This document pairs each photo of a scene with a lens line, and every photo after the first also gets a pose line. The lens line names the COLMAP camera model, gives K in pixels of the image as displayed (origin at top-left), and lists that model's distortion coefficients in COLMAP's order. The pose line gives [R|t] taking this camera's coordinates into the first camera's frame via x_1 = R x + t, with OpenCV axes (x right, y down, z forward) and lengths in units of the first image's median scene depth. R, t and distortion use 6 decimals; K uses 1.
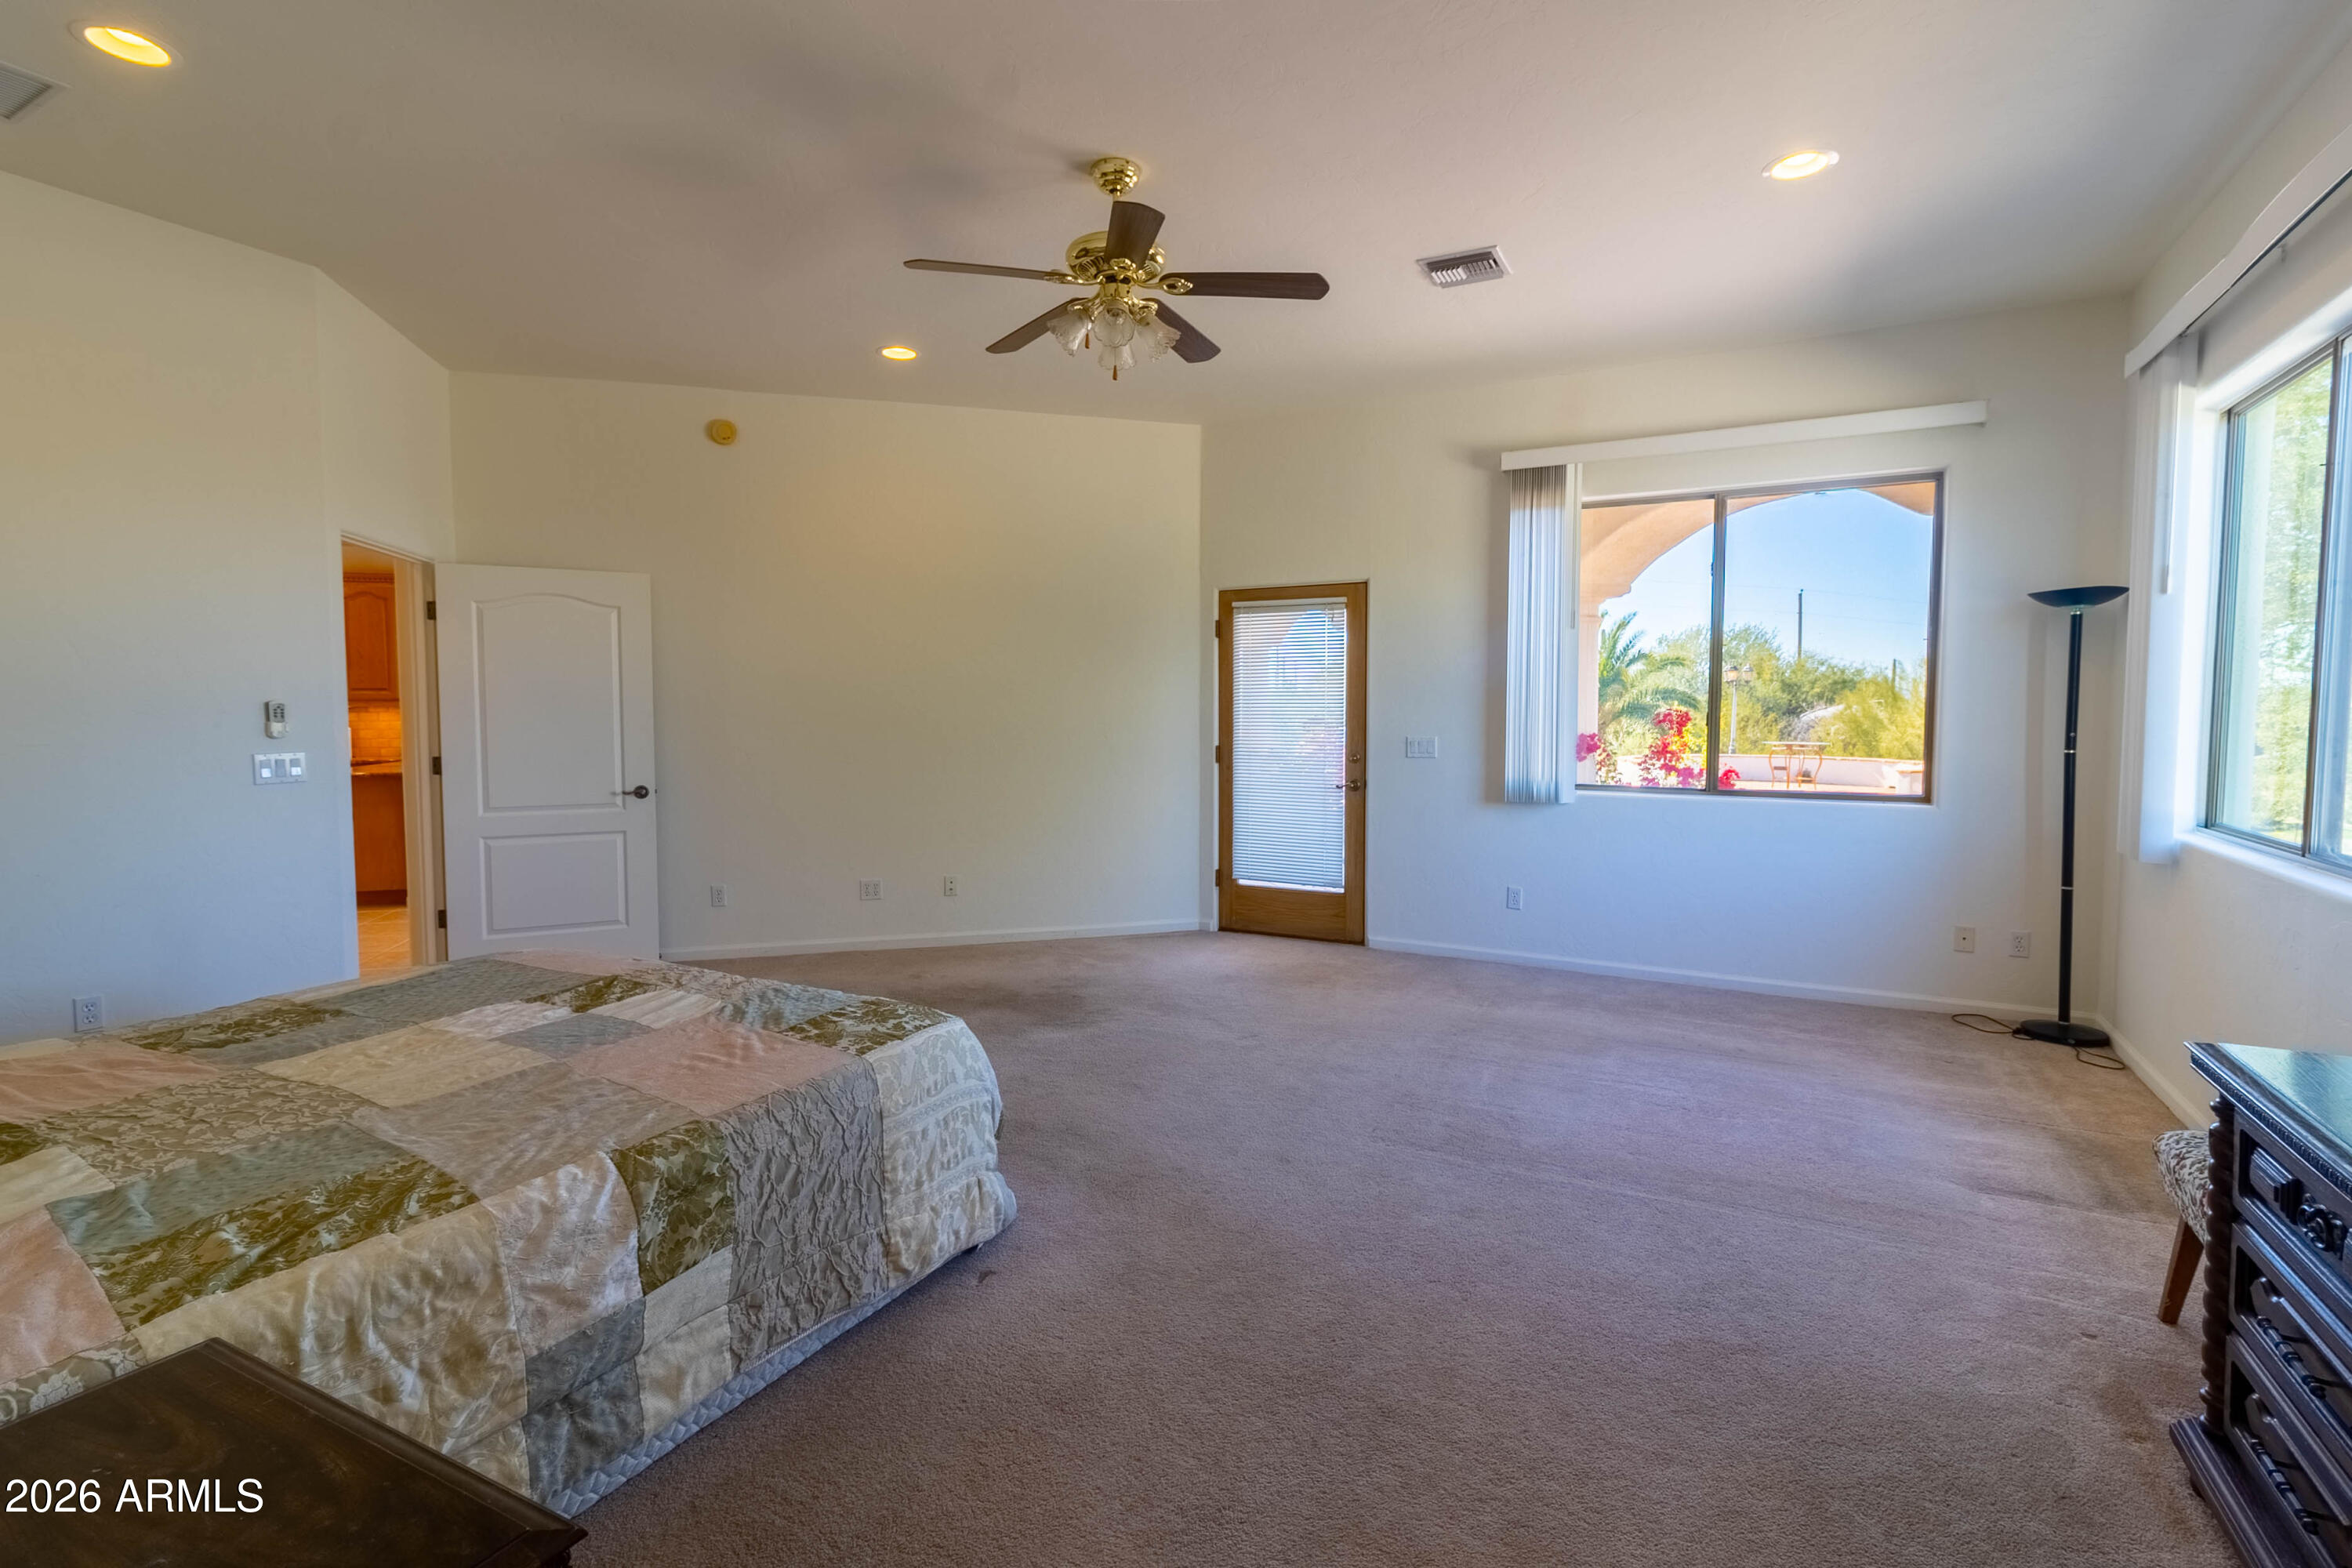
lens RADIAL K [[1077.4, 0, 1188.8], [0, 1077.4, 771.6], [0, 0, 1]] dist [0.002136, 0.000792]
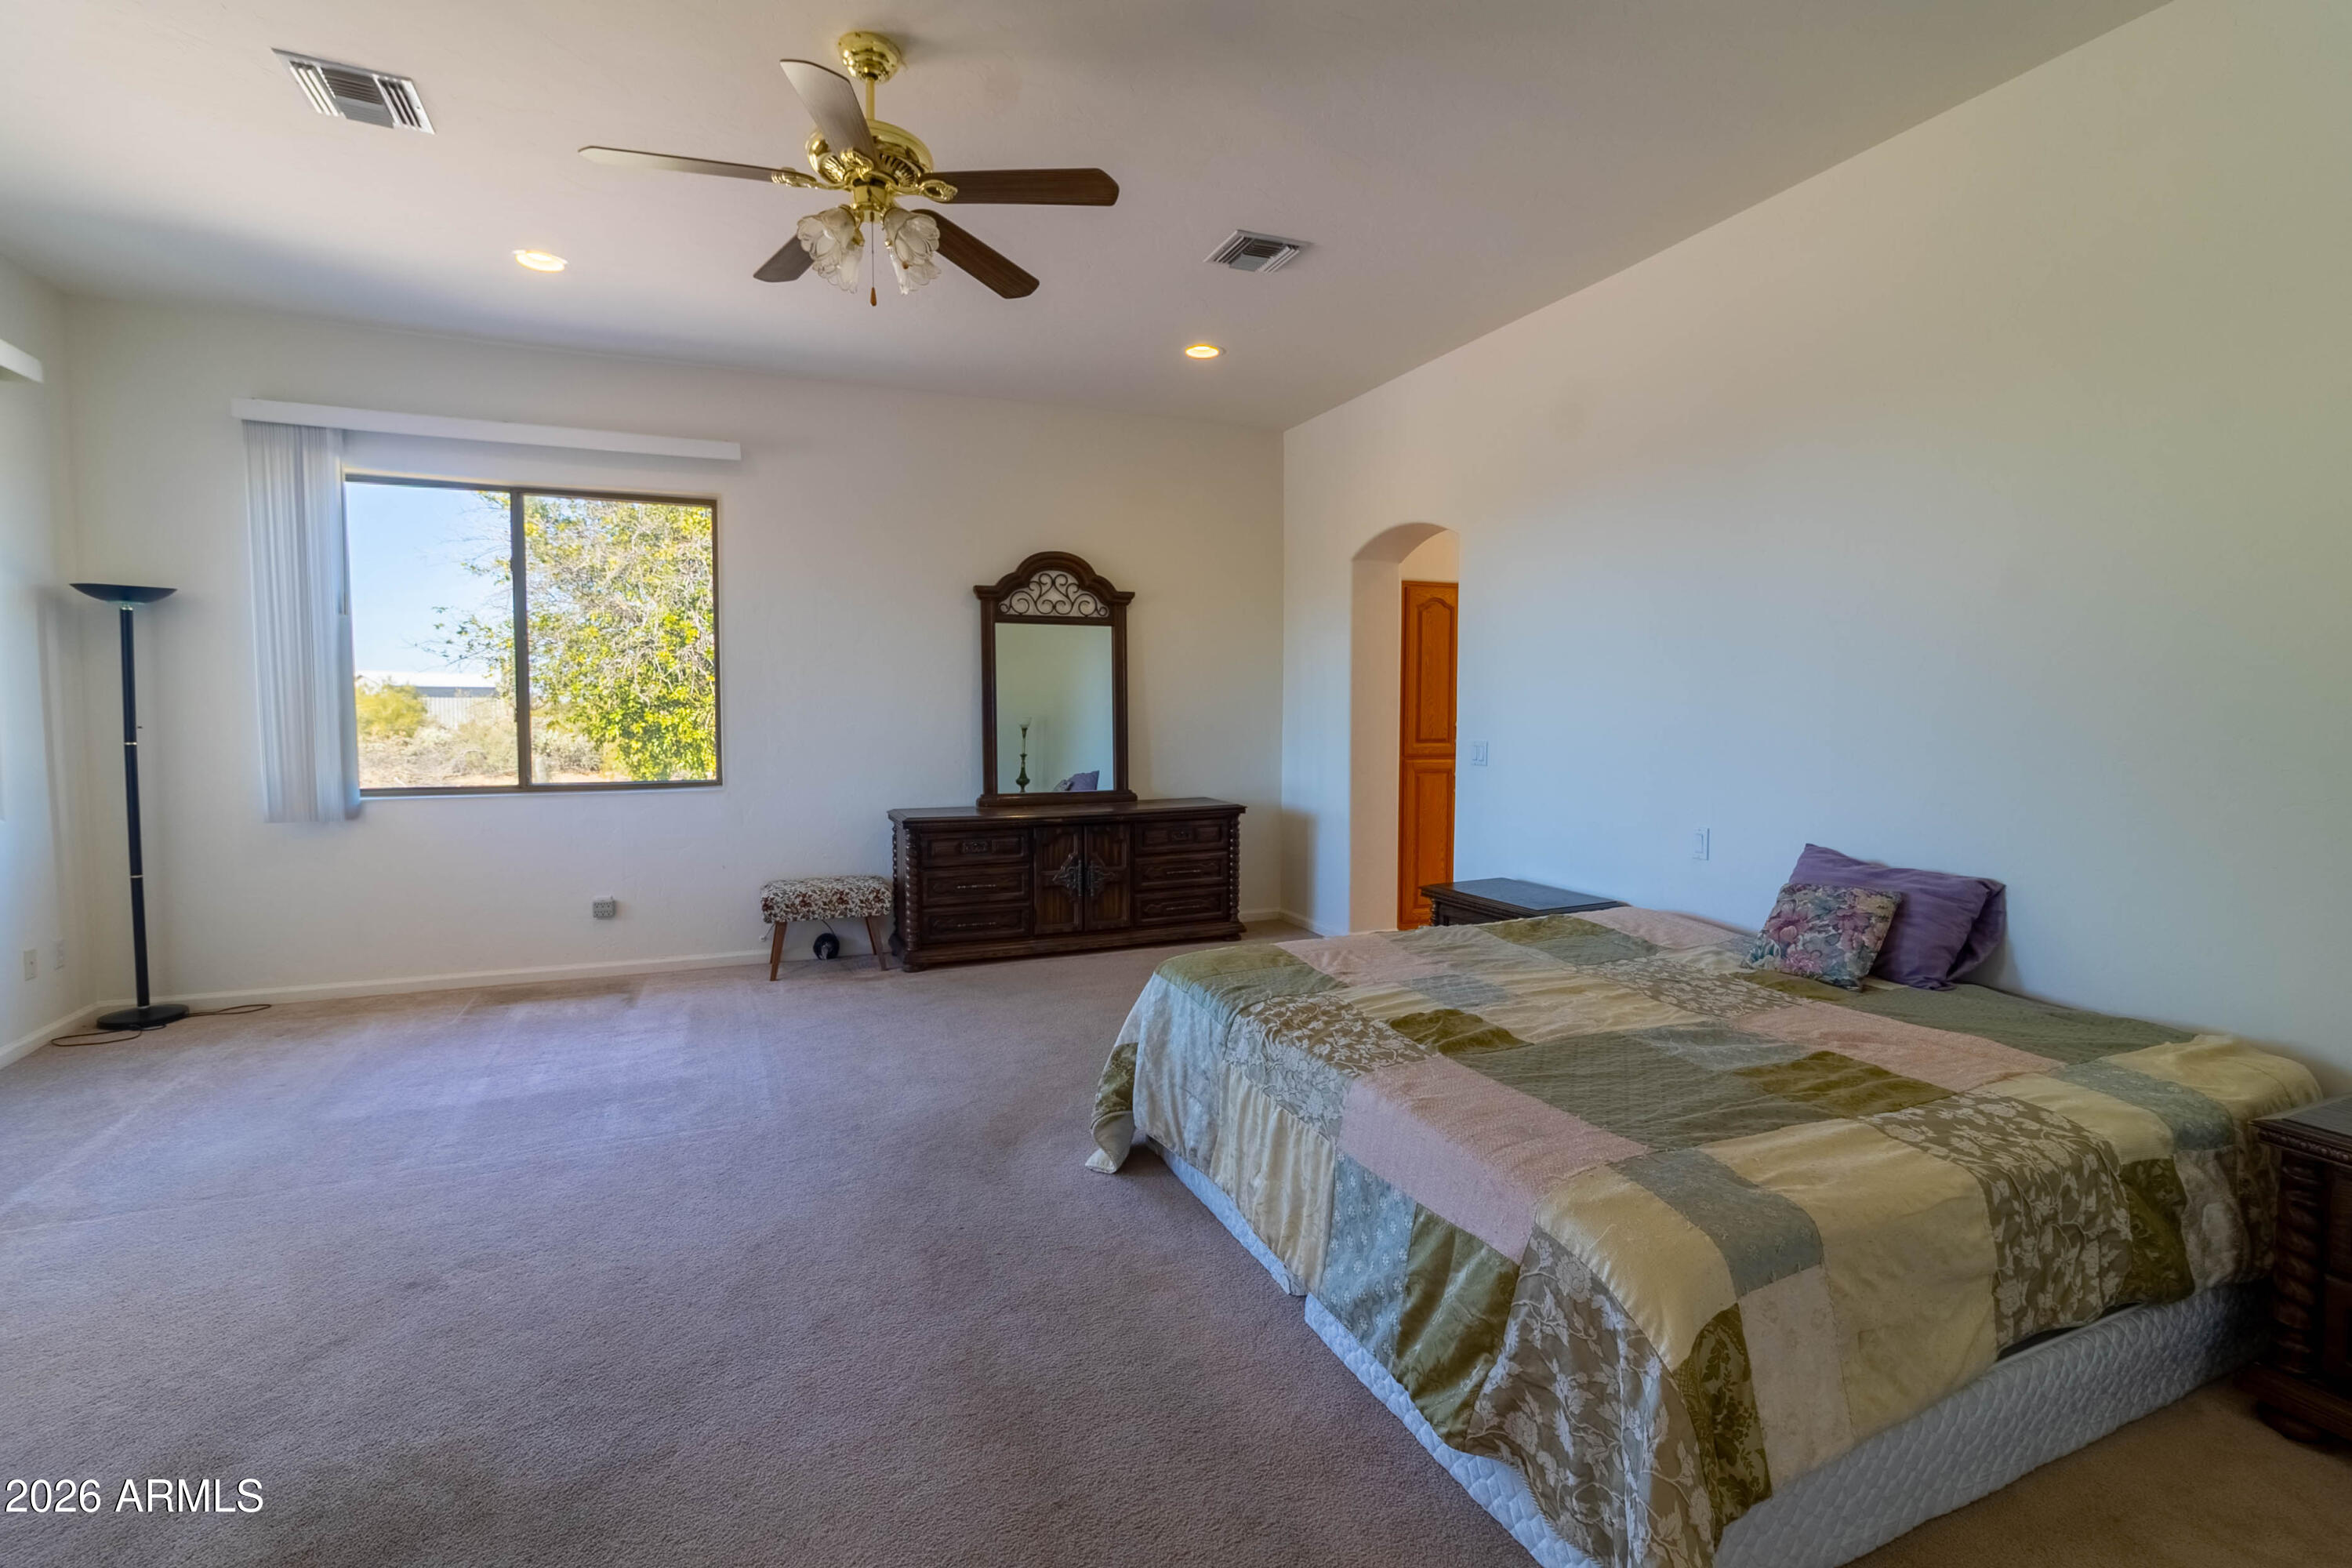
lens RADIAL K [[1077.4, 0, 1169.9], [0, 1077.4, 774.4], [0, 0, 1]] dist [0.002136, 0.000792]
pose [[-0.778838, -0.043711, 0.625700, -0.433381], [0.035548, 0.992889, 0.113610, -0.052109], [-0.626217, 0.110726, -0.771746, 0.858063]]
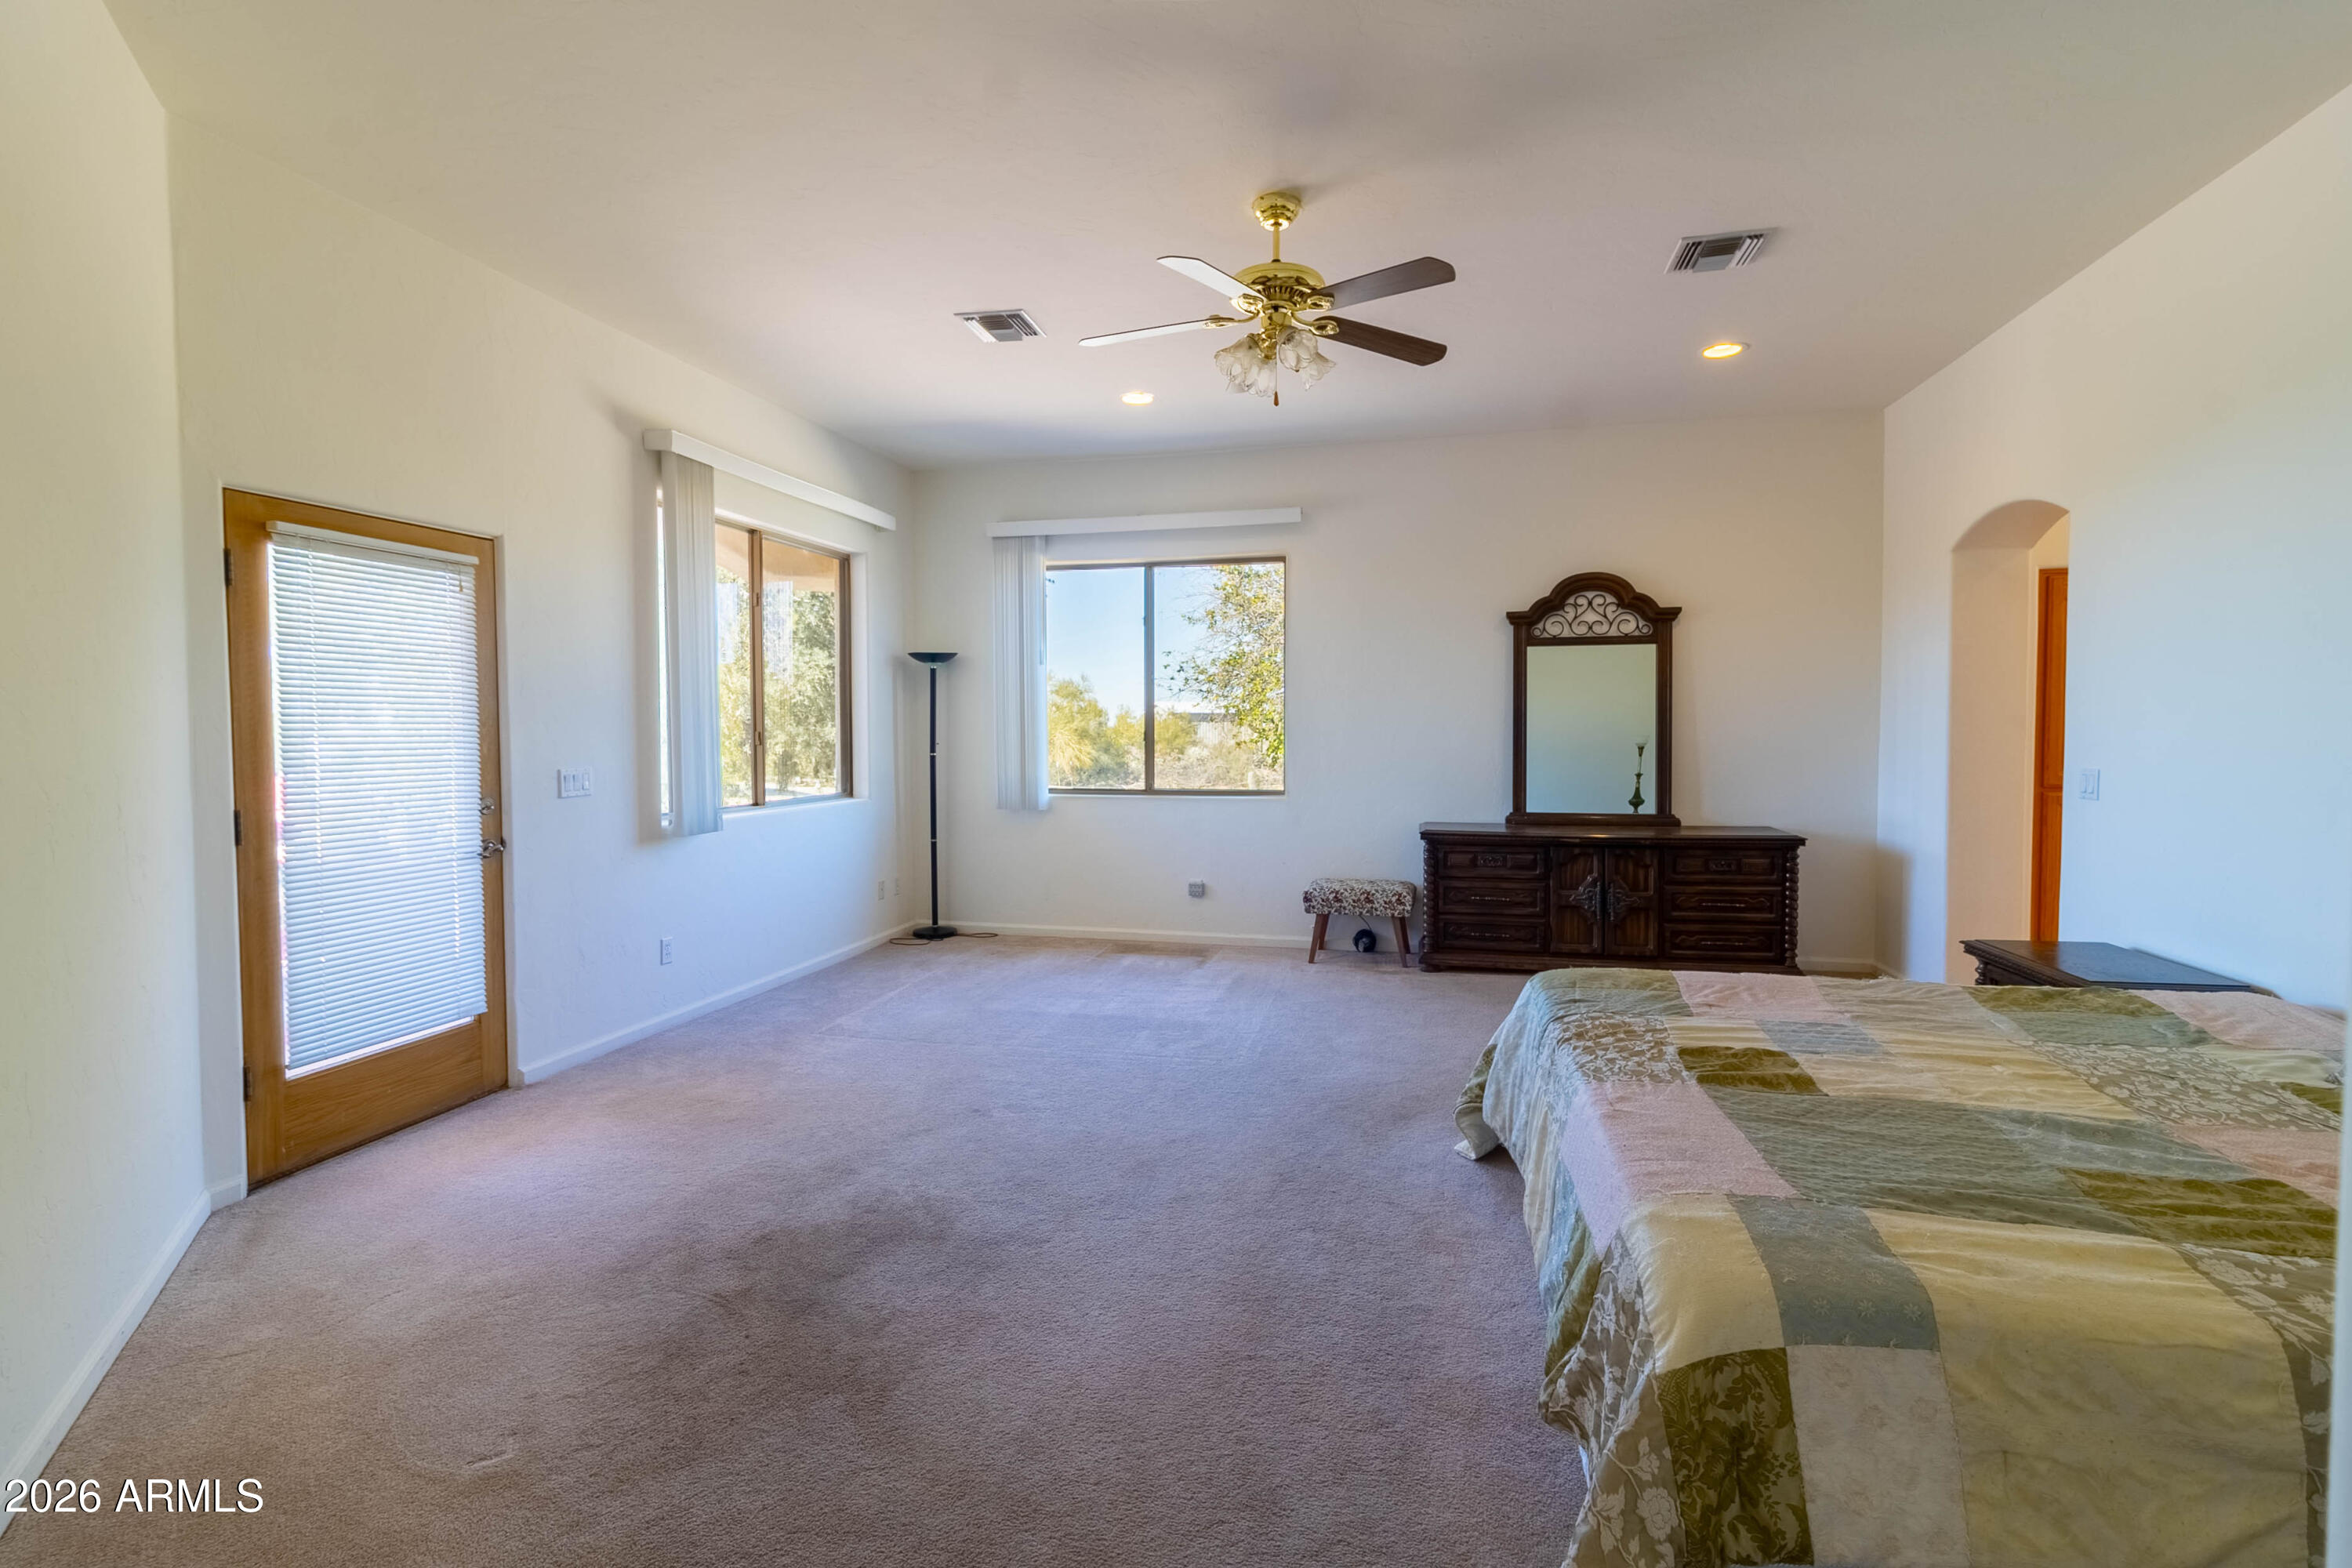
lens RADIAL K [[1077.4, 0, 1180.6], [0, 1077.4, 778.8], [0, 0, 1]] dist [0.002136, 0.000792]
pose [[-0.257881, -0.047339, 0.965016, -0.588509], [0.062795, 0.995866, 0.065633, -0.046724], [-0.964134, 0.077524, -0.253842, 0.768496]]
